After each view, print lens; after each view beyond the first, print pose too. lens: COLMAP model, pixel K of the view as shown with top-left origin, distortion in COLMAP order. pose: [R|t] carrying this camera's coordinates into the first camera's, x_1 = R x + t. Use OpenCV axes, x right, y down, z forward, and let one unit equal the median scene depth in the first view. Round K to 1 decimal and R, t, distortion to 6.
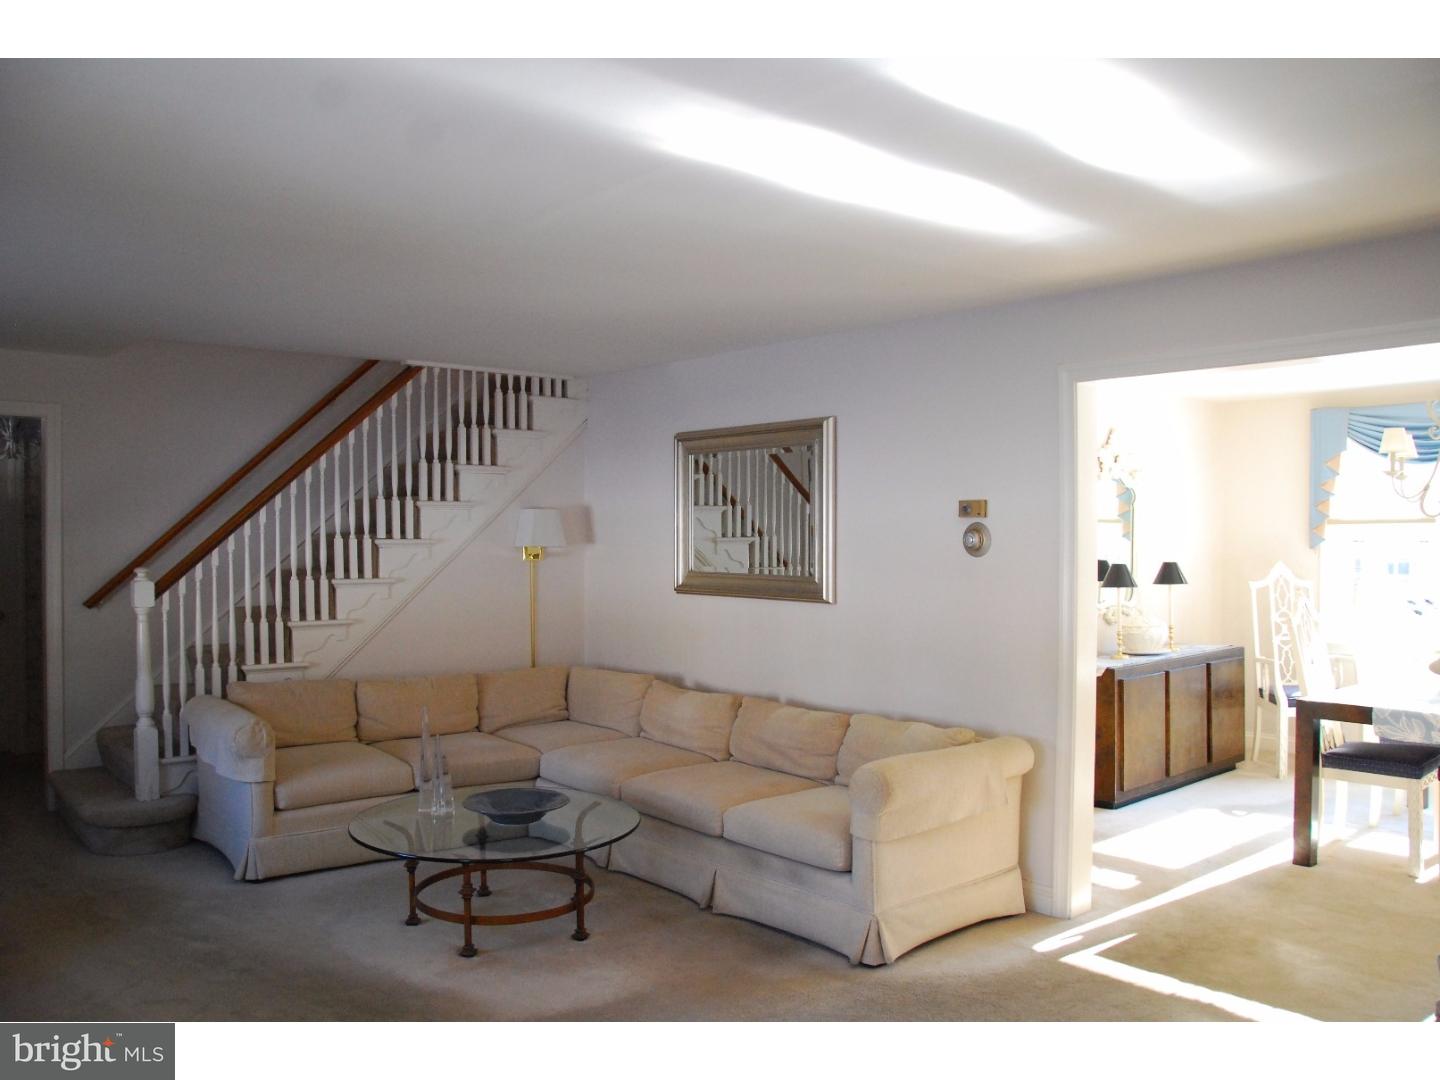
lens RADIAL K [[1148.5, 0, 725.8], [0, 1148.5, 548.2], [0, 0, 1]] dist [-0.154749, 0.130478]
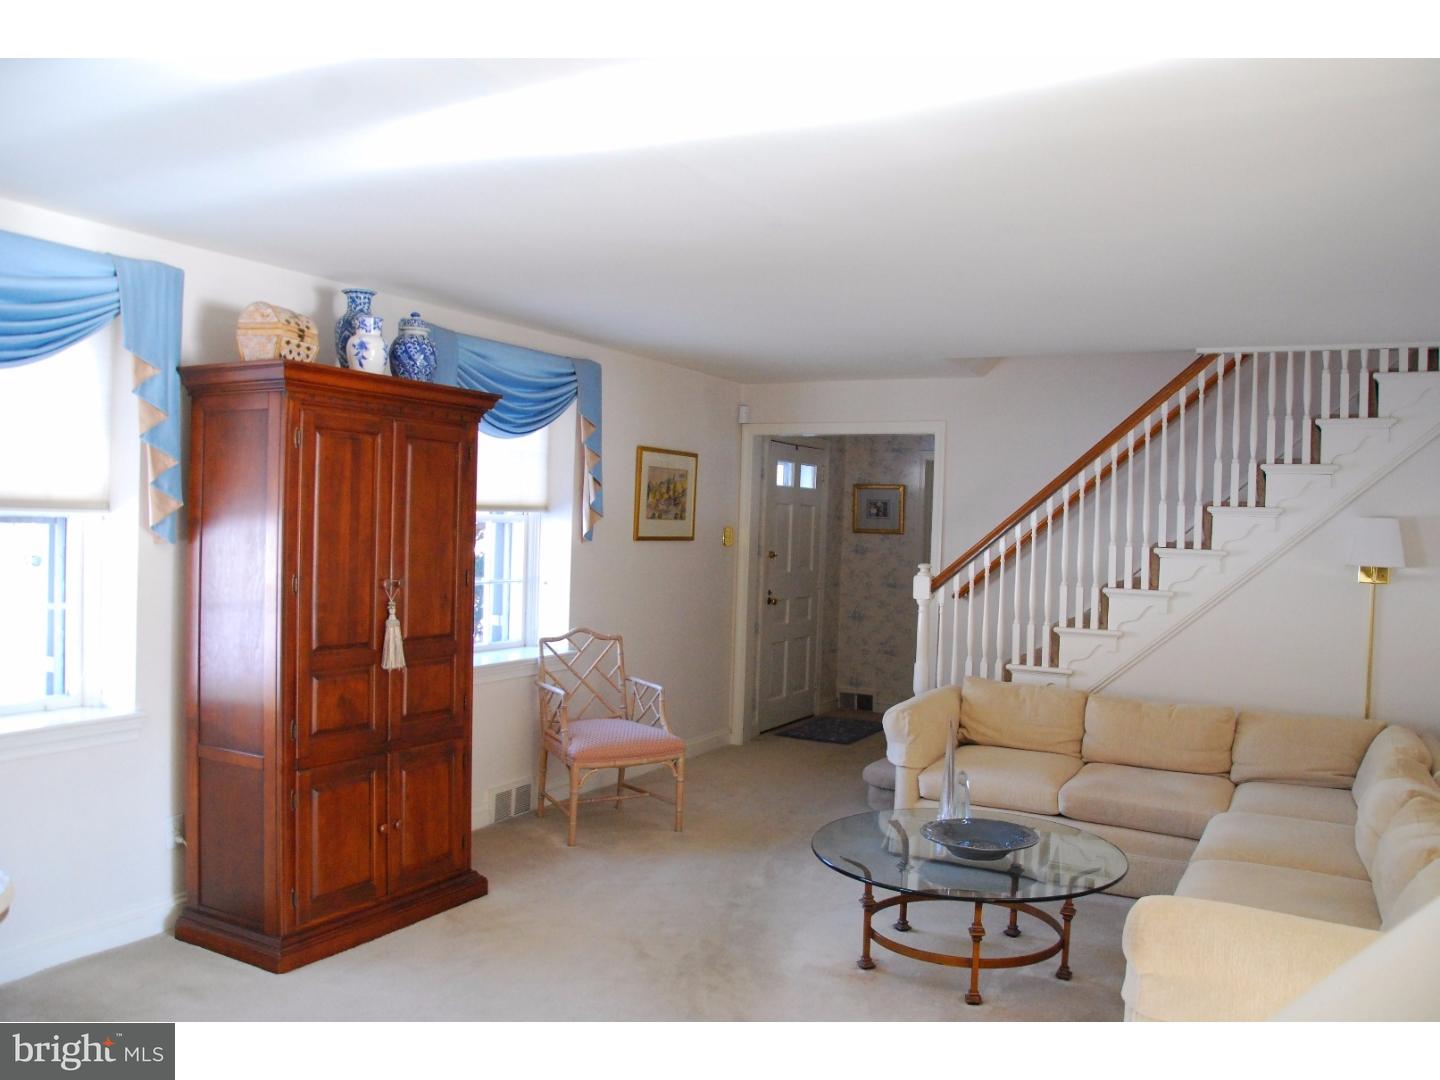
lens RADIAL K [[1148.5, 0, 725.8], [0, 1148.5, 548.2], [0, 0, 1]] dist [-0.154749, 0.130478]
pose [[0.370796, 0.031691, -0.928173, 0.416385], [-0.042169, 0.998961, 0.017262, -0.008745], [0.927756, 0.032739, 0.371747, 0.341338]]
